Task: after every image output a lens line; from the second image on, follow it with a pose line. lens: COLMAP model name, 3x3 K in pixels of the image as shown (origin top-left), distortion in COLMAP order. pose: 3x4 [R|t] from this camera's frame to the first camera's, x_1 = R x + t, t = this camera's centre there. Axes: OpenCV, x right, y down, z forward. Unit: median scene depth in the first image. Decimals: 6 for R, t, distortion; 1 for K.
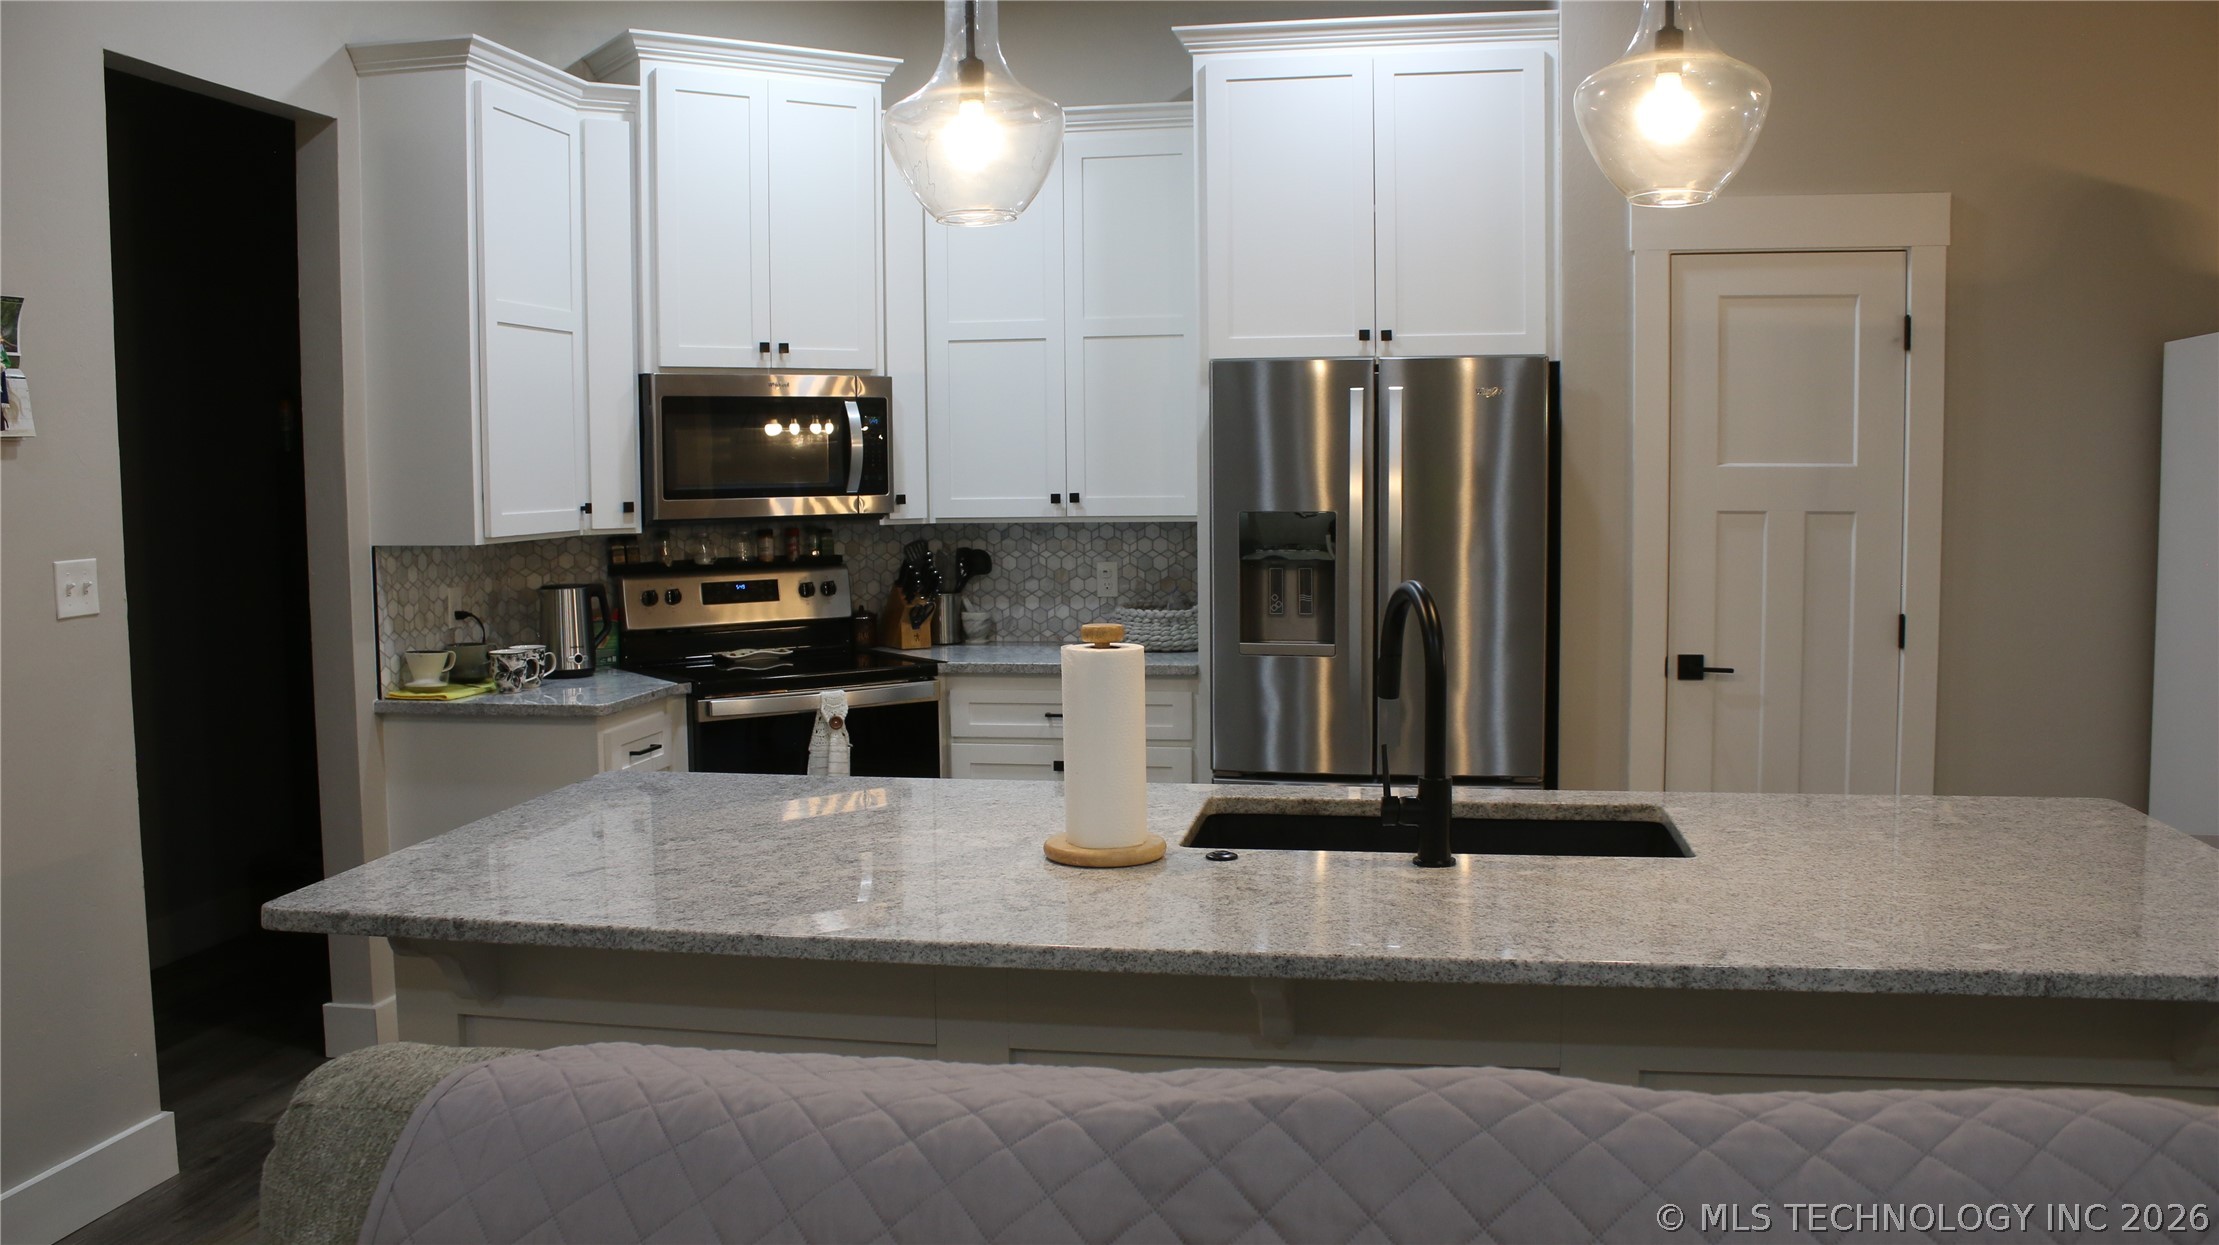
lens RADIAL K [[1855.8, 0, 1101.5], [0, 1855.8, 646.3], [0, 0, 1]] dist [-0.138918, 0.104395]
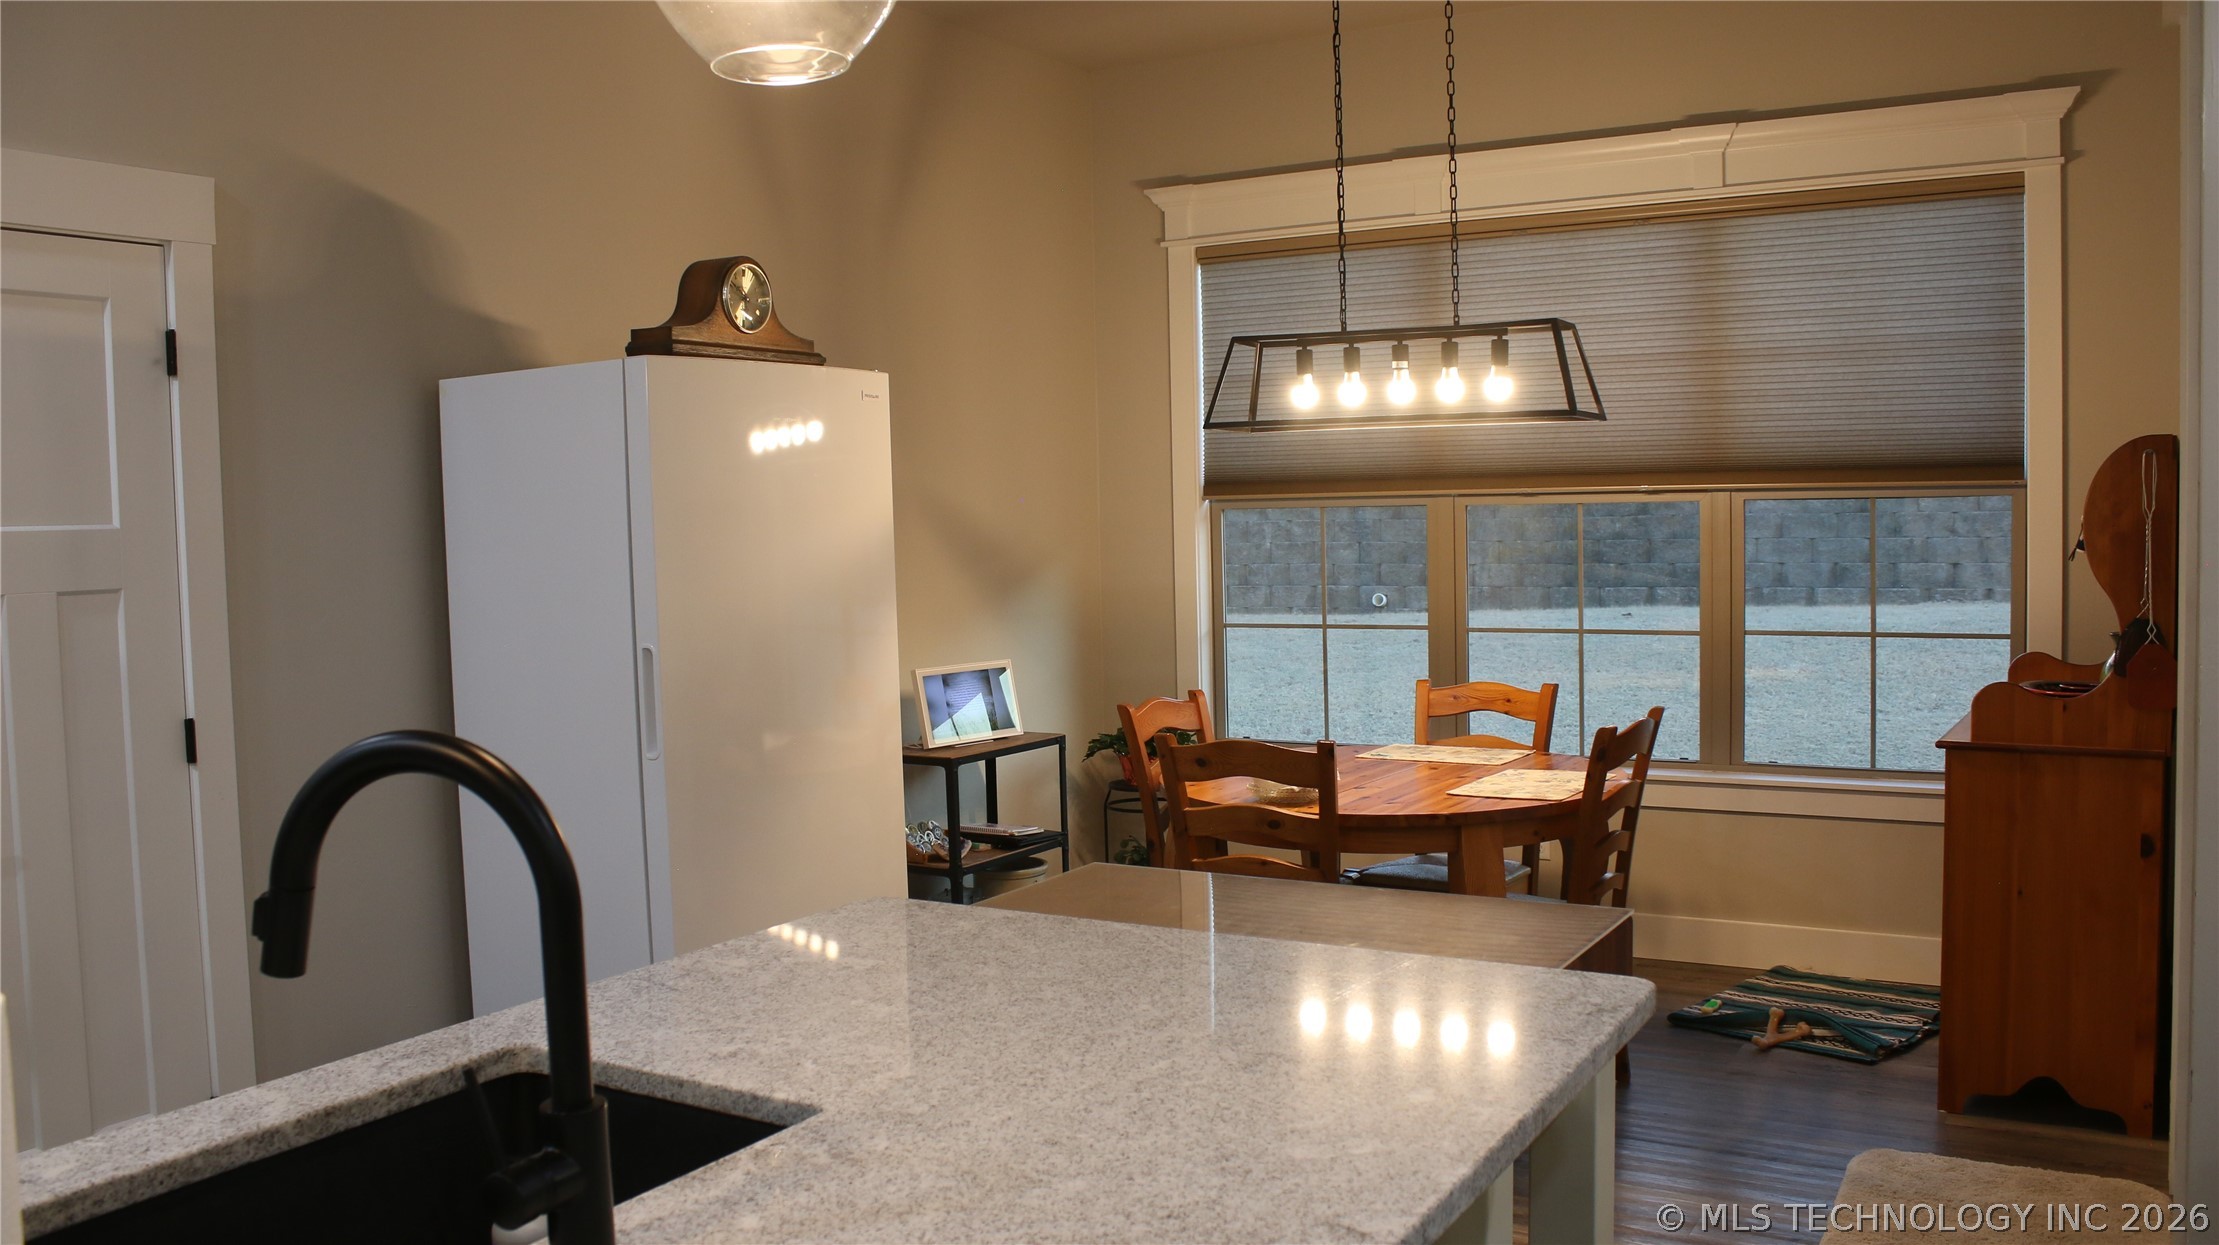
lens RADIAL K [[1855.8, 0, 1114.1], [0, 1855.8, 623.7], [0, 0, 1]] dist [-0.138918, 0.104395]
pose [[0.355677, -0.059020, 0.932744, -0.124480], [0.109419, 0.993771, 0.021158, -0.030368], [-0.928182, 0.094535, 0.359919, 0.351760]]
